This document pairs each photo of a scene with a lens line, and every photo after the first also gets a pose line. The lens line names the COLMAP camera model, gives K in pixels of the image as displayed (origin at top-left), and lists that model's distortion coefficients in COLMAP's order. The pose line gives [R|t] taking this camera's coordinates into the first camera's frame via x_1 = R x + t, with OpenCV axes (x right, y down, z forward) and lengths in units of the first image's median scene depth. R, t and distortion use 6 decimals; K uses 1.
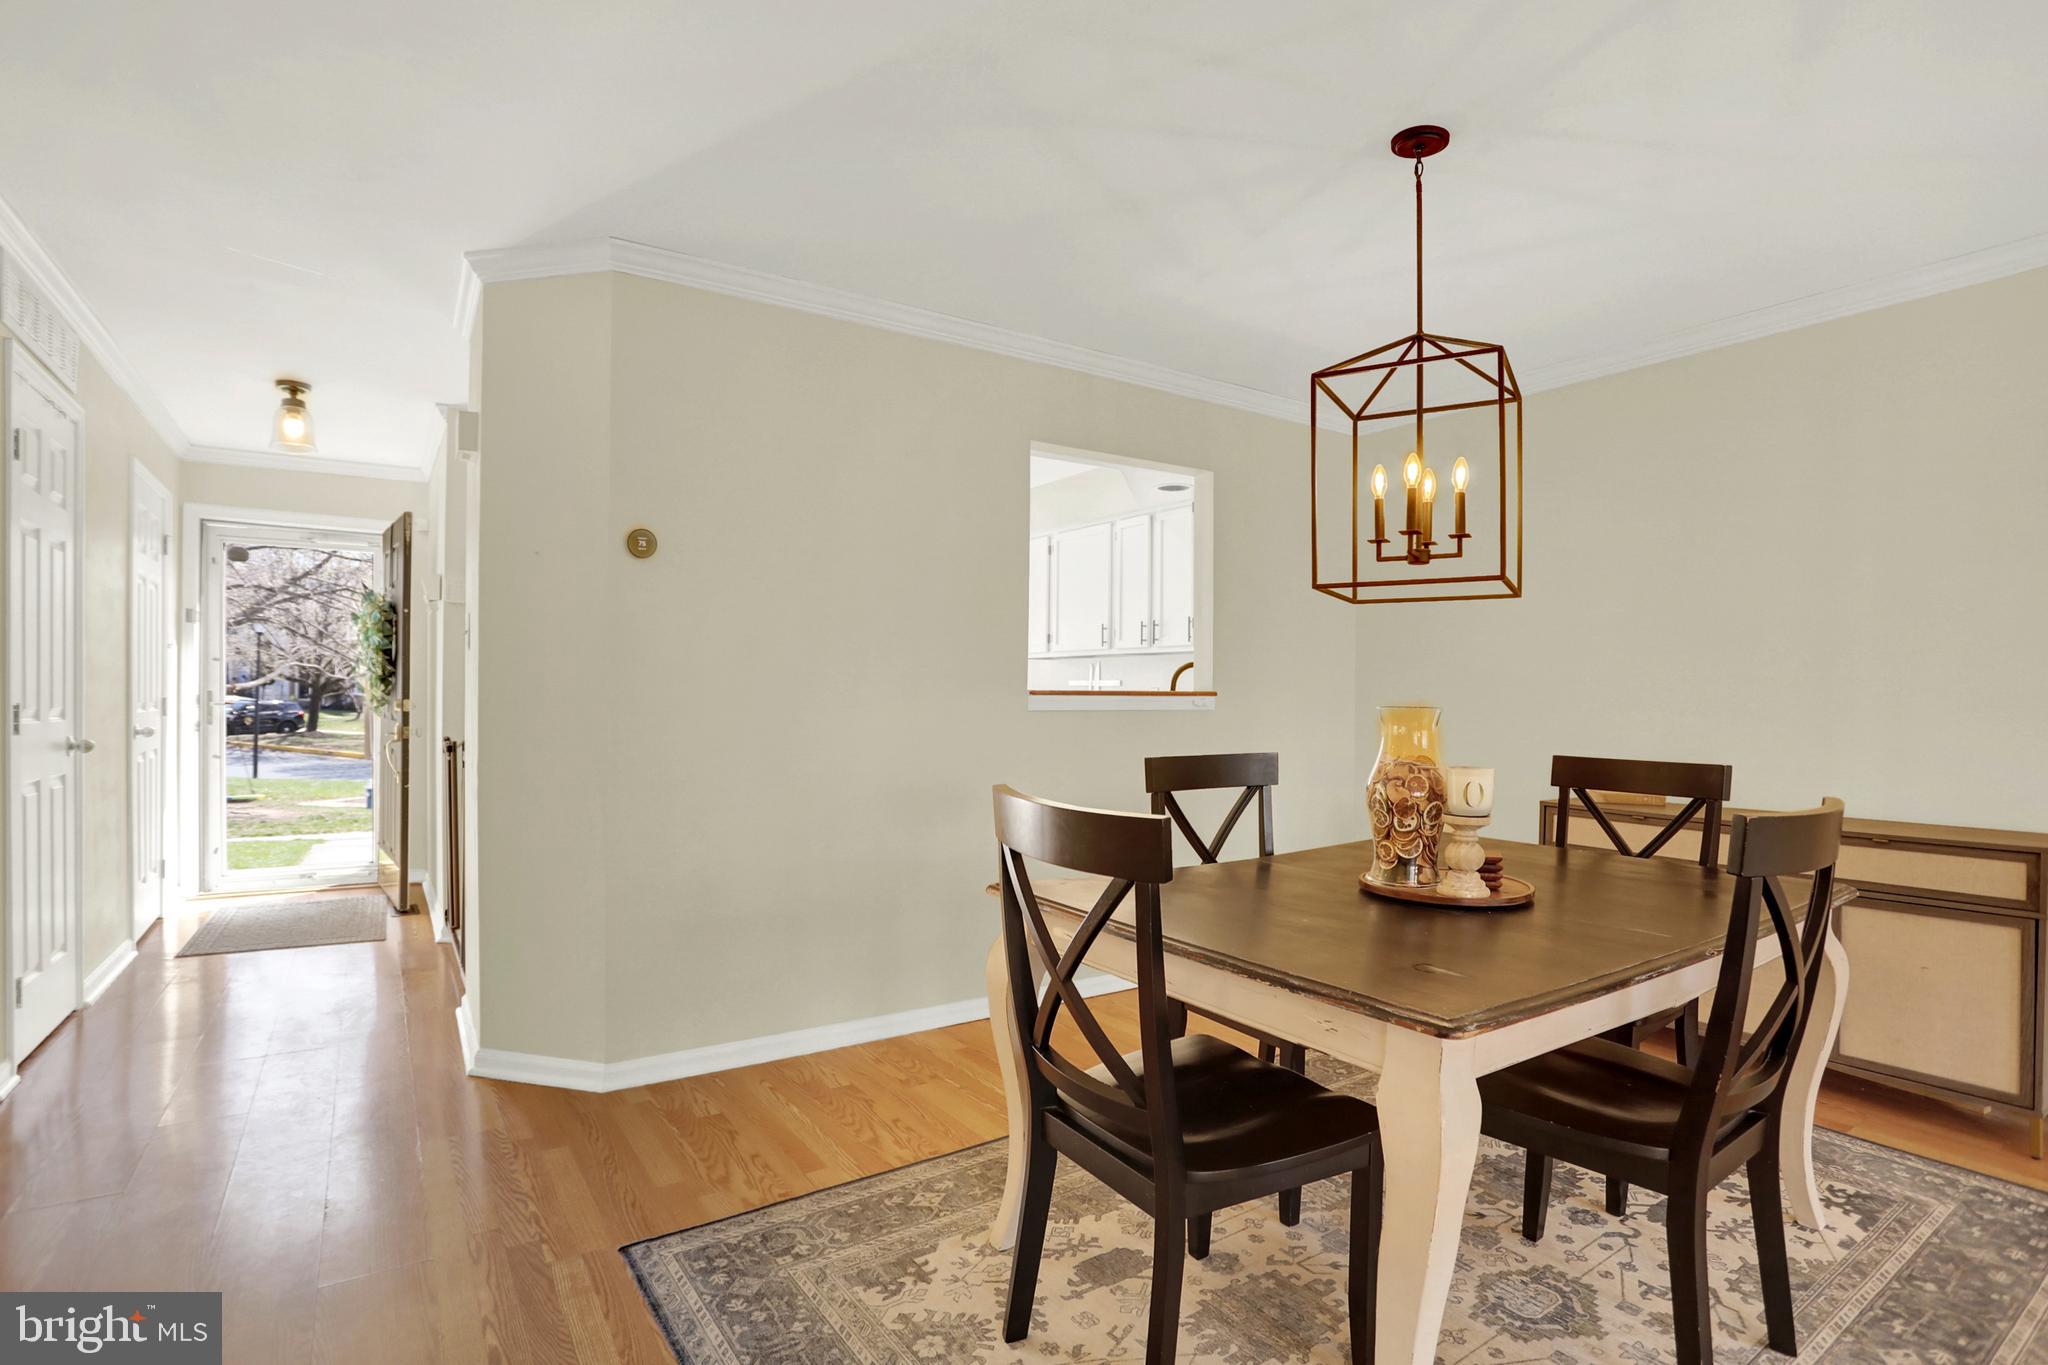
lens RADIAL K [[1001.7, 0, 1024.0], [0, 1001.7, 682.5], [0, 0, 1]] dist [-0.064416, 0.000385]
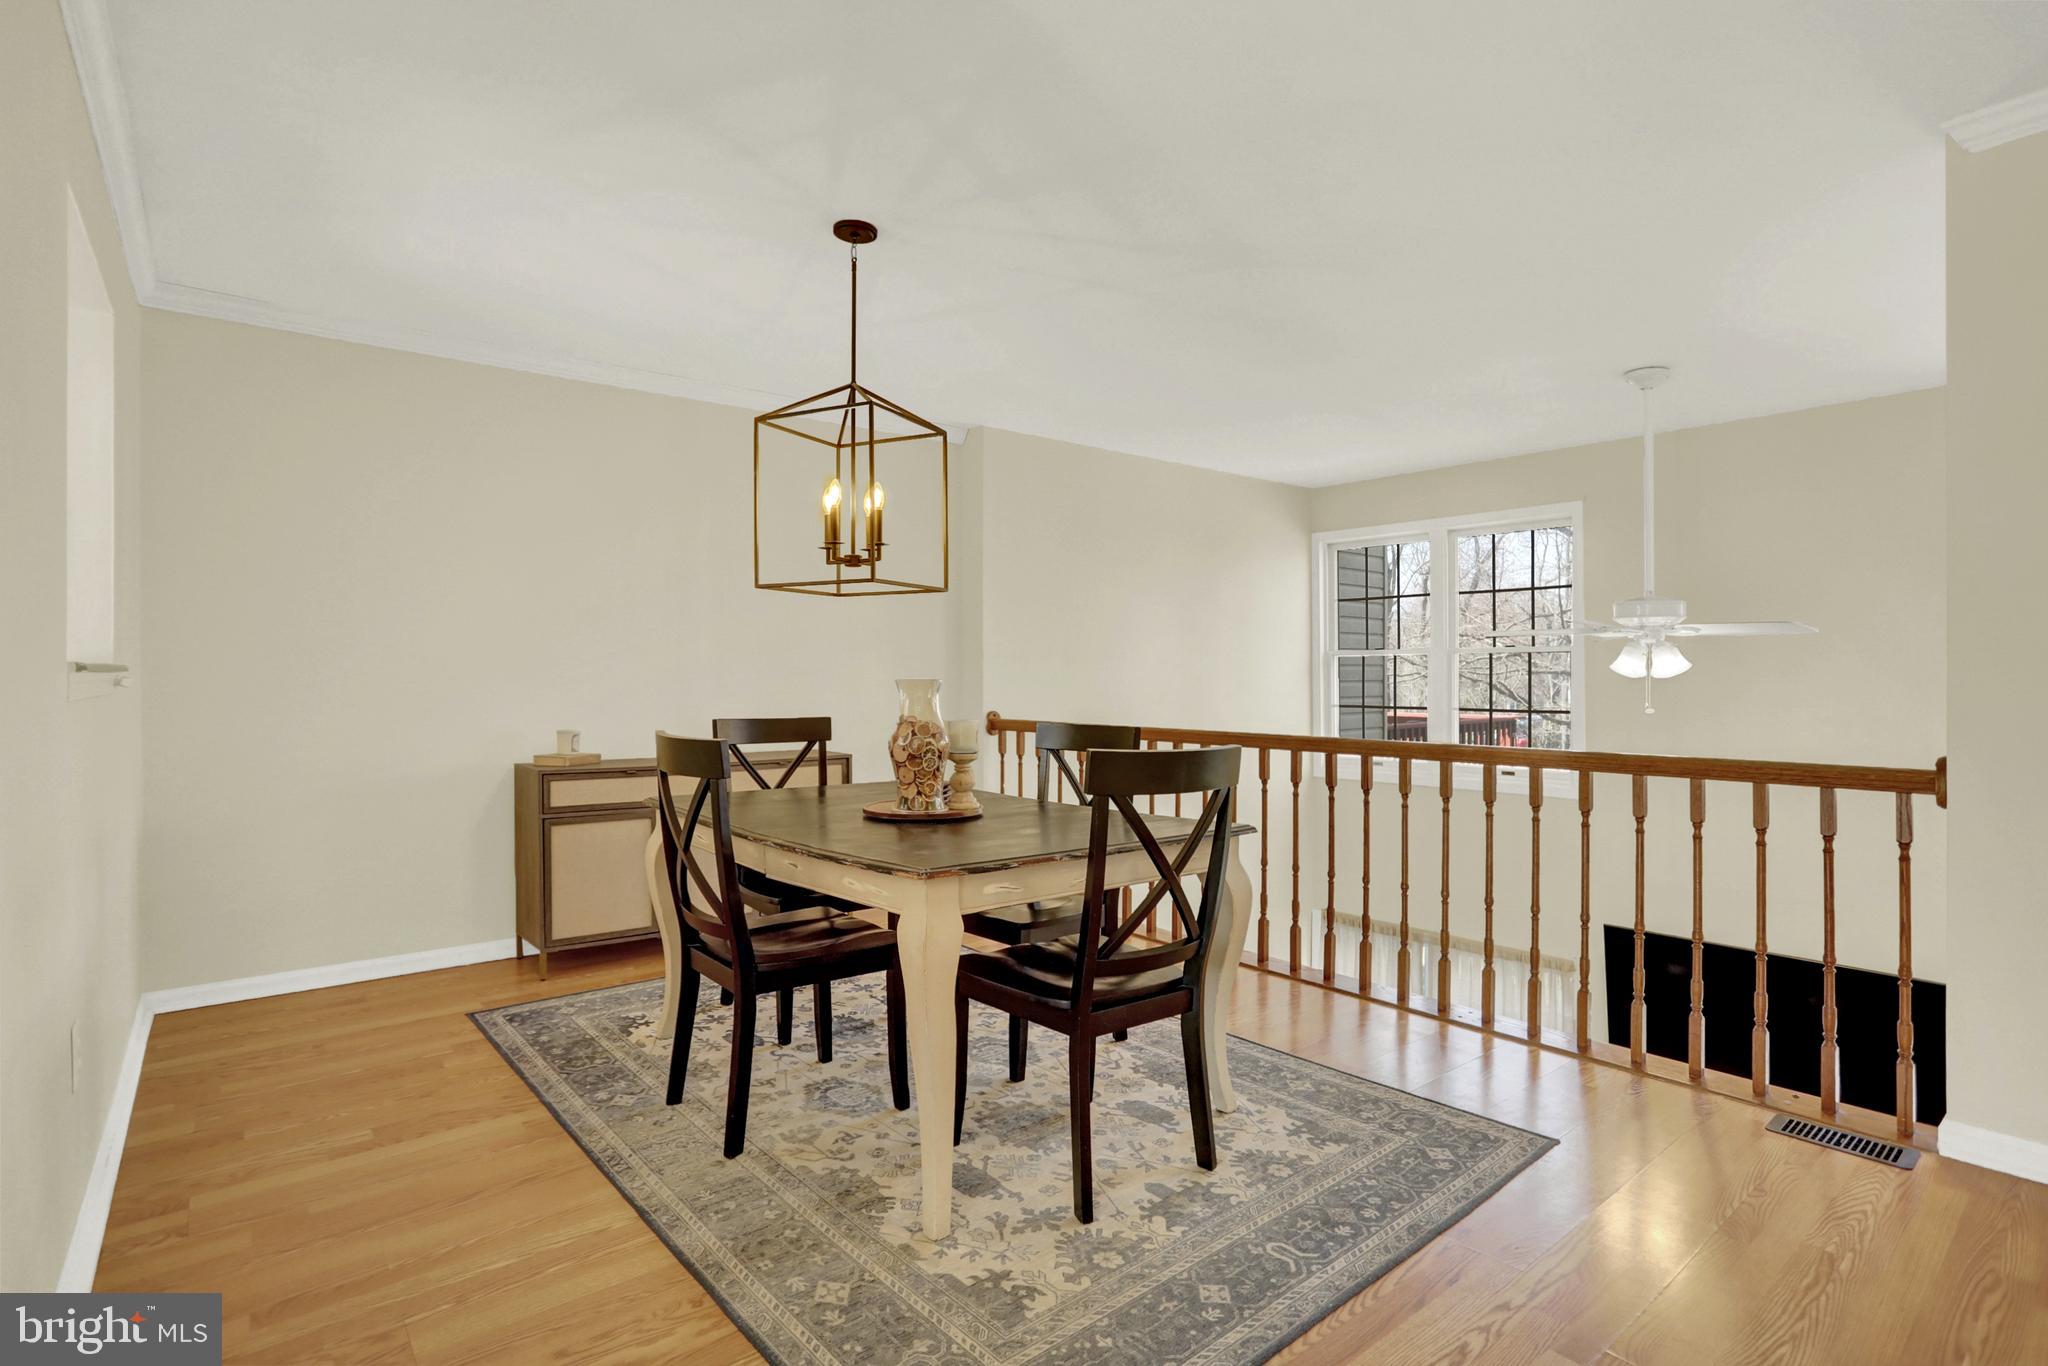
lens RADIAL K [[1001.7, 0, 1024.0], [0, 1001.7, 683.0], [0, 0, 1]] dist [-0.064416, 0.000385]
pose [[-0.106928, -0.016609, 0.994128, -0.889357], [-0.018785, 0.999716, 0.014682, 0.002978], [-0.994089, -0.017105, -0.107209, 0.912180]]
